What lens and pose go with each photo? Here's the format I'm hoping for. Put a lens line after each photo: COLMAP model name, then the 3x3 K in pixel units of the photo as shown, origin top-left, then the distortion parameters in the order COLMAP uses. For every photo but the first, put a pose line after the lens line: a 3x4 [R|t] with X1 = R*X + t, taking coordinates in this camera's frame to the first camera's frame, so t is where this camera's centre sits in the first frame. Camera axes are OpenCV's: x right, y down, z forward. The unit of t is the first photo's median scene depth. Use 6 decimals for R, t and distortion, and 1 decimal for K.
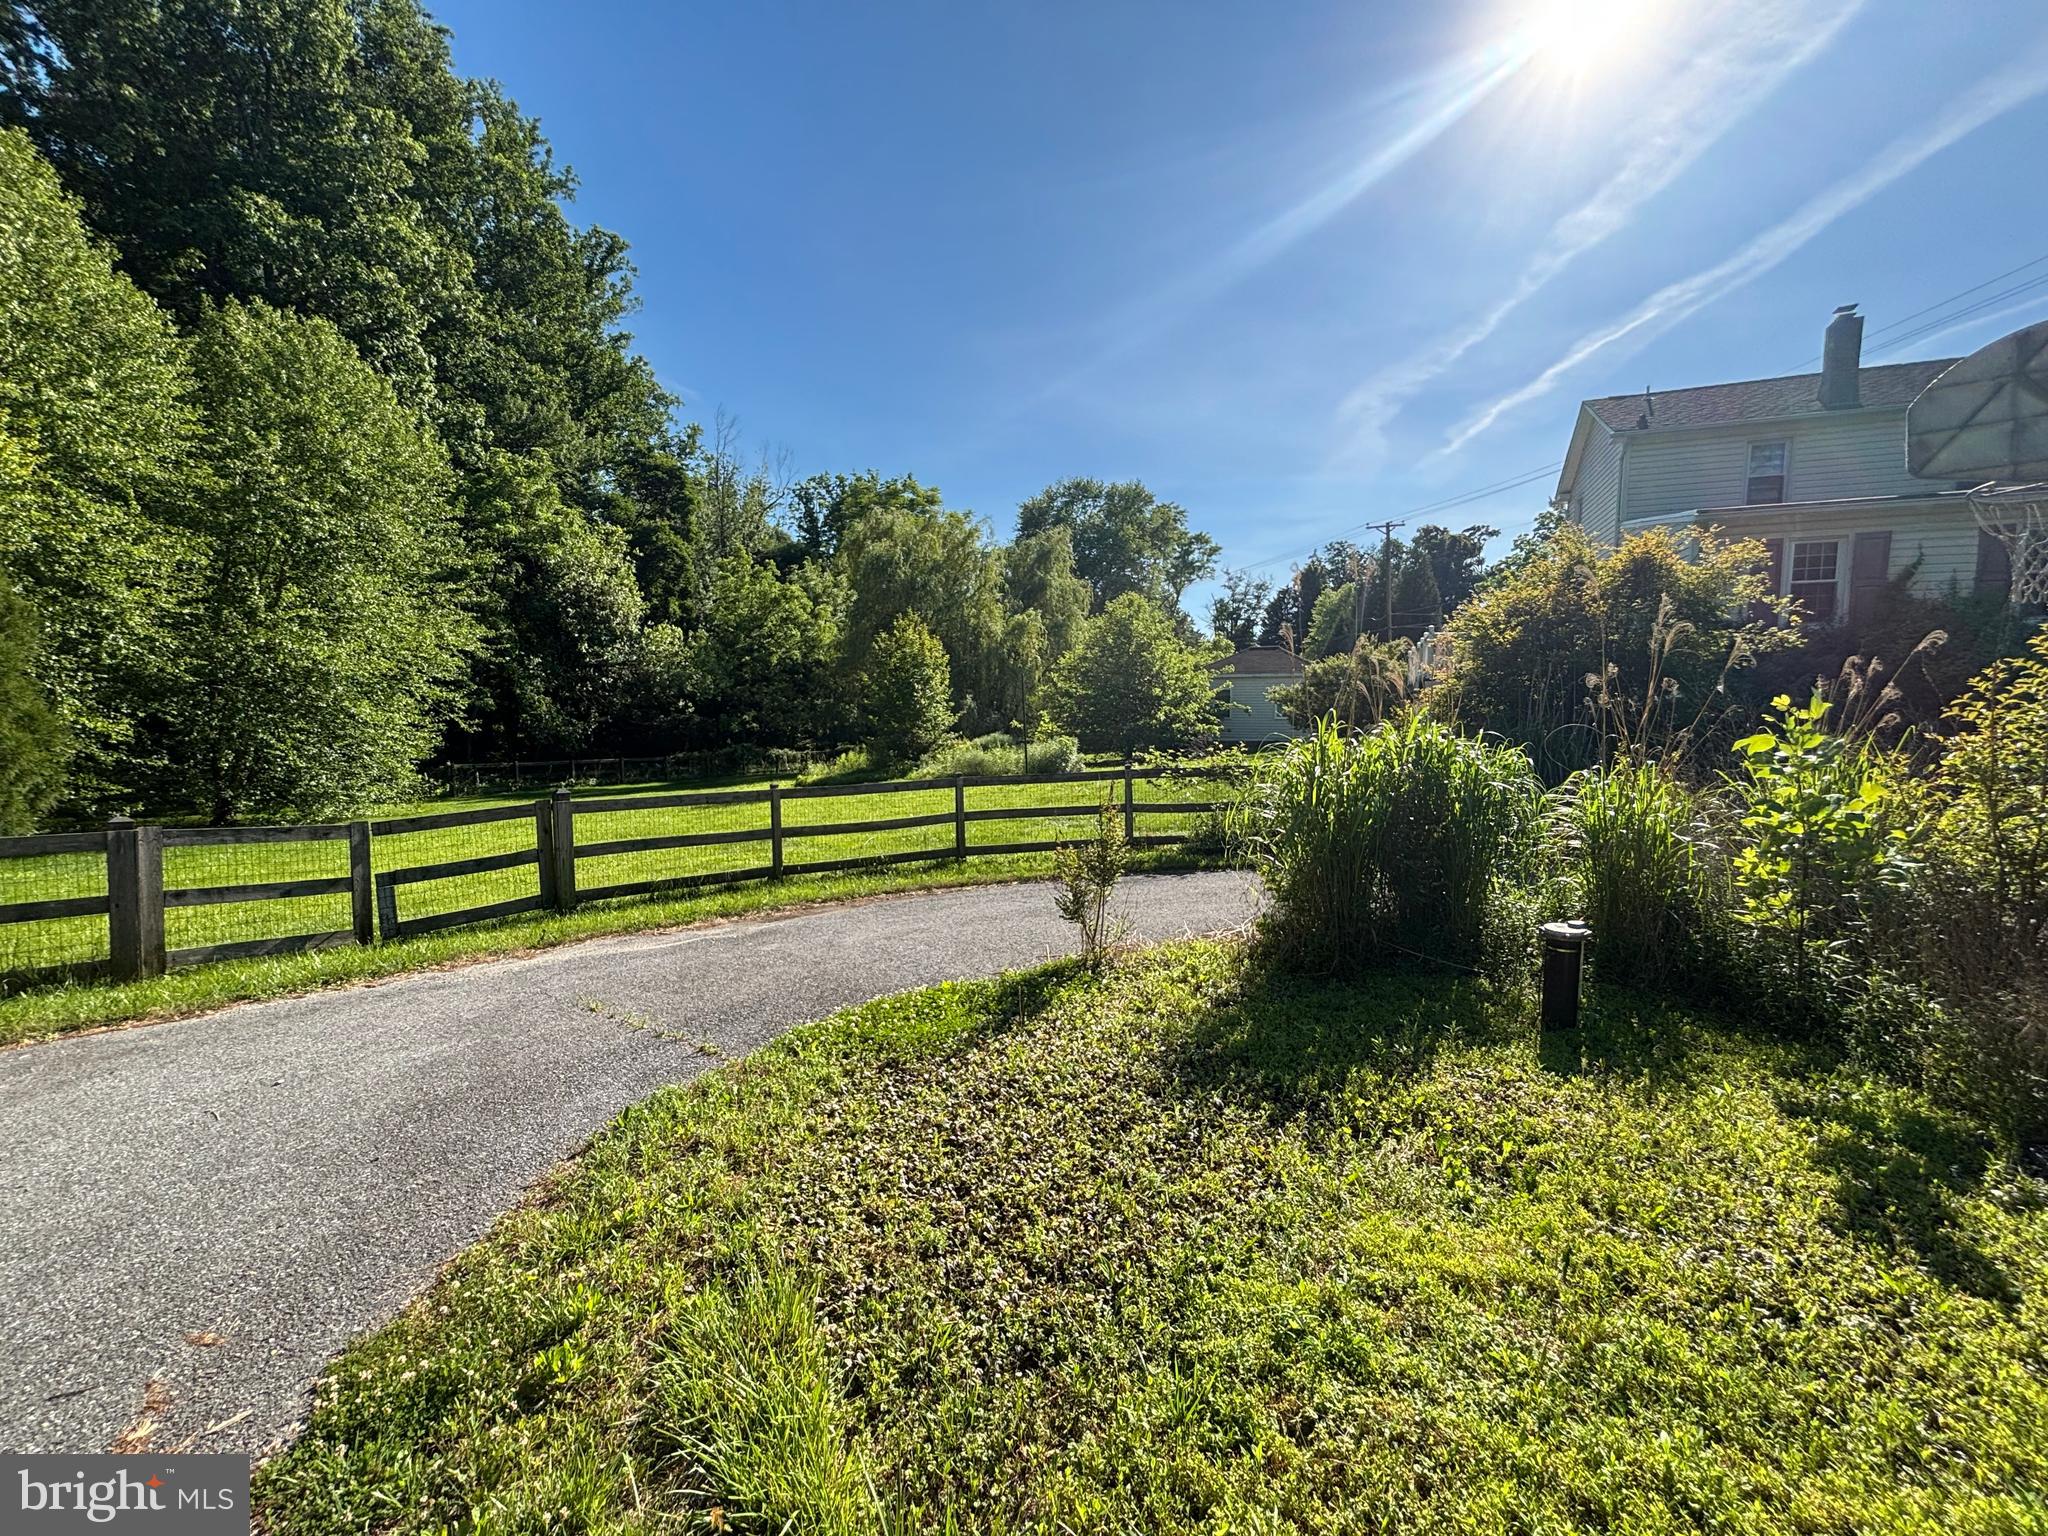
lens RADIAL K [[839.0, 0, 1049.3], [0, 839.0, 753.2], [0, 0, 1]] dist [0.026469, -0.000209]
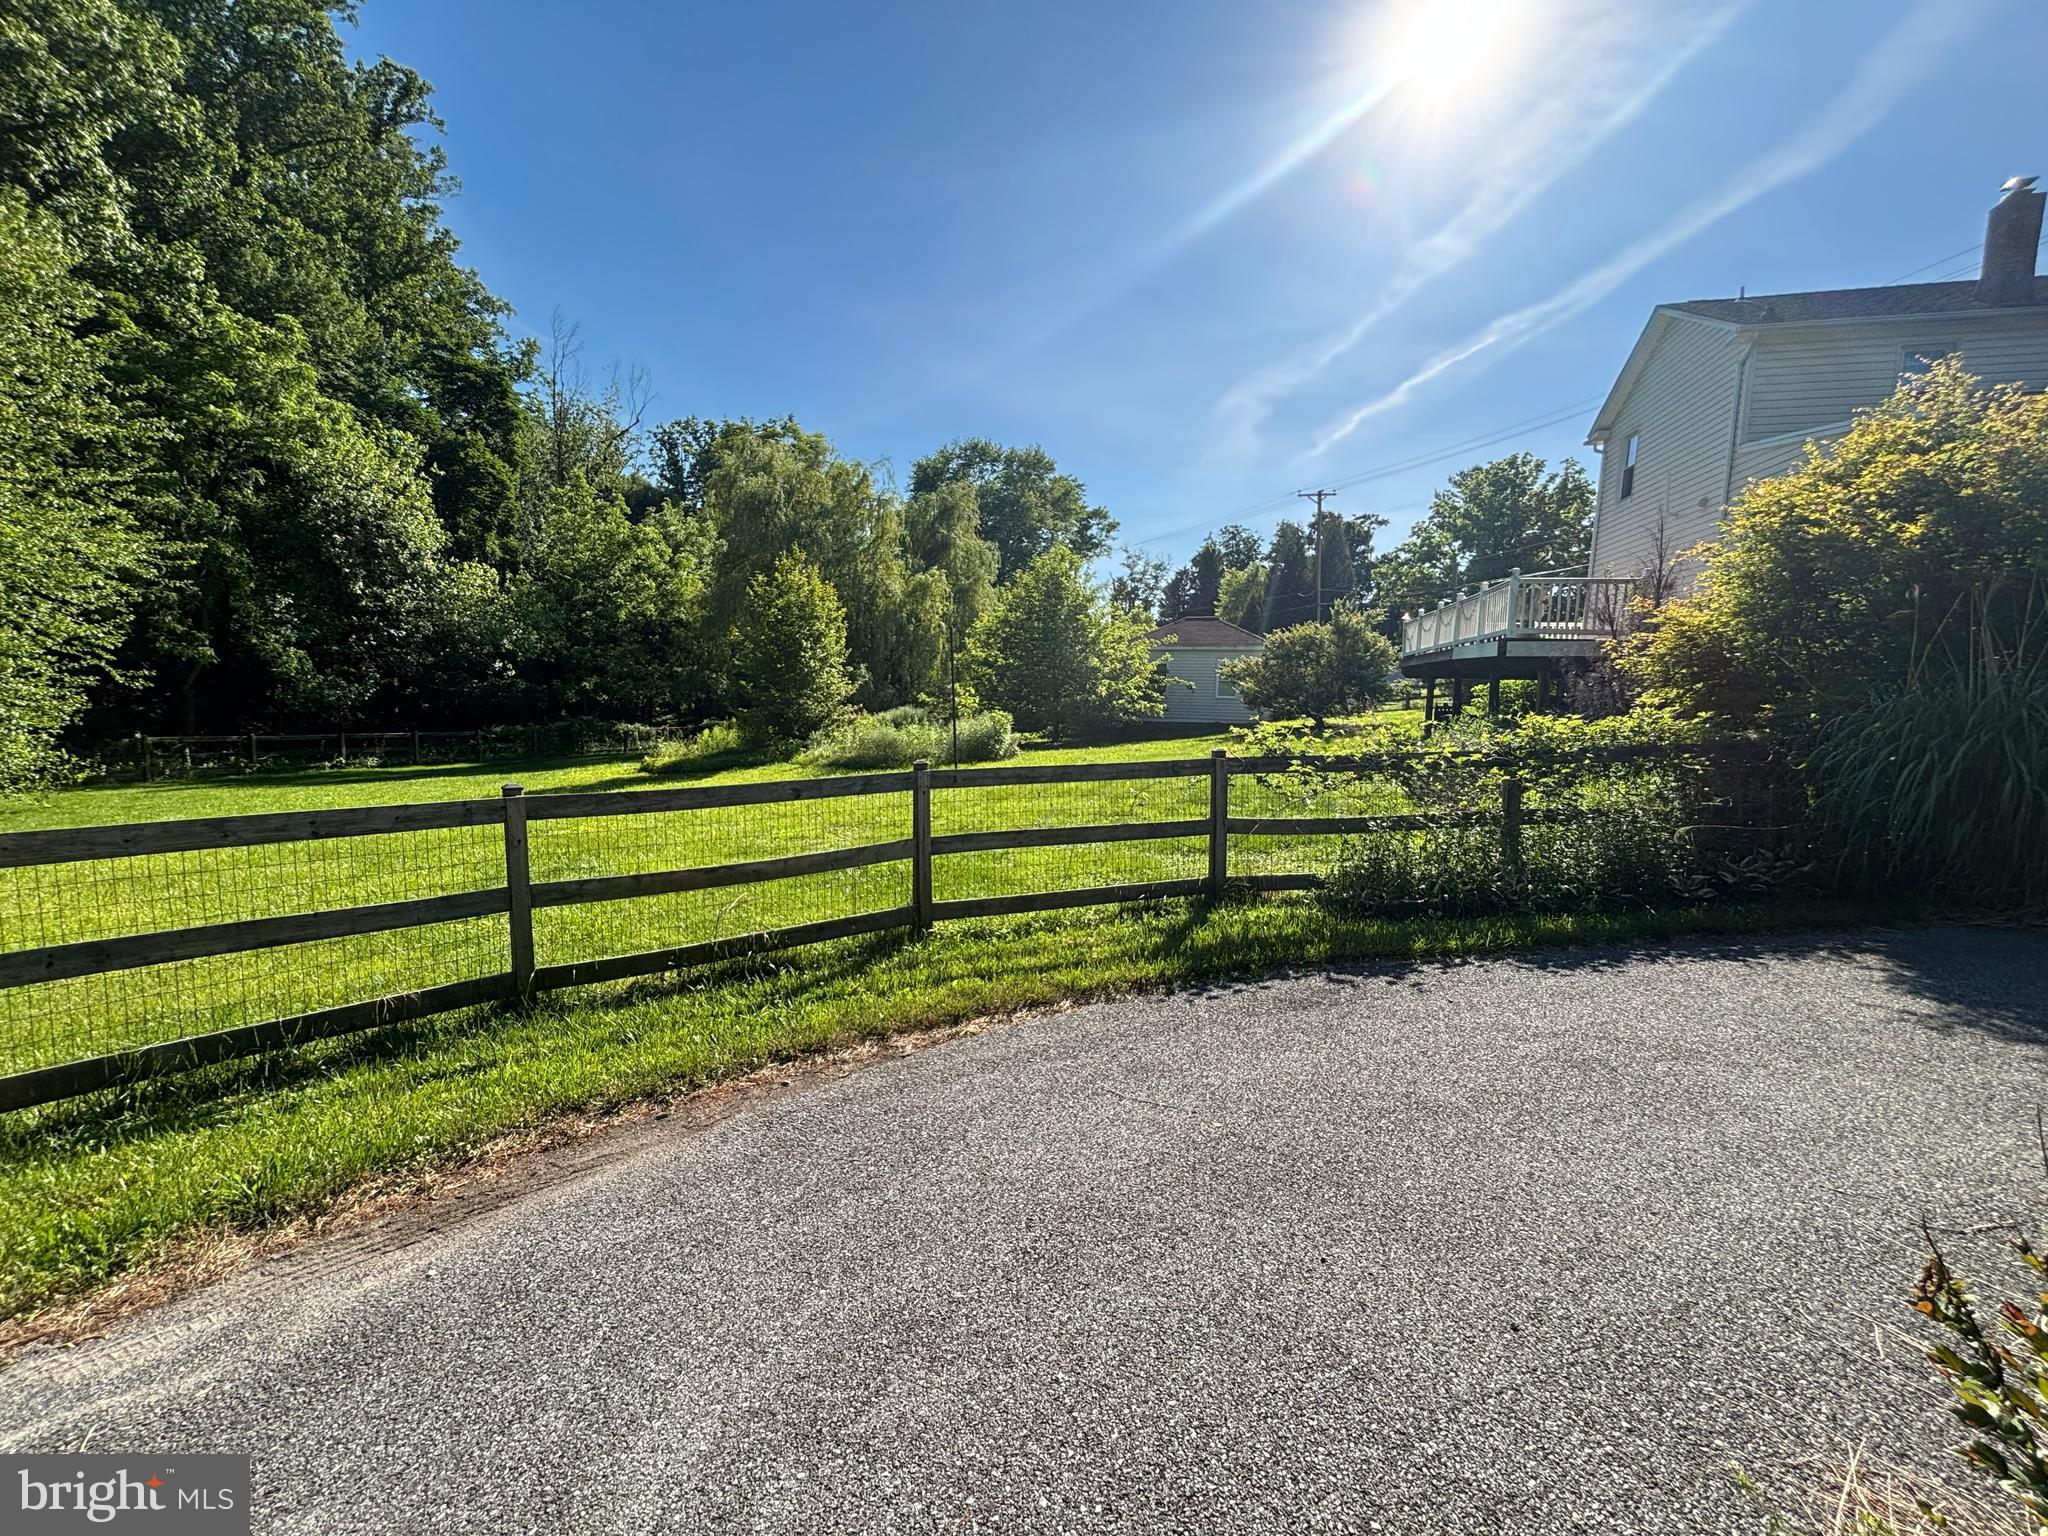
lens RADIAL K [[804.0, 0, 1032.1], [0, 804.0, 761.5], [0, 0, 1]] dist [0.001316, 0.002302]
pose [[0.990859, 0.009260, 0.134585, -0.033365], [-0.013530, 0.999433, 0.030847, 0.002330], [-0.134223, -0.032386, 0.990422, 0.158539]]
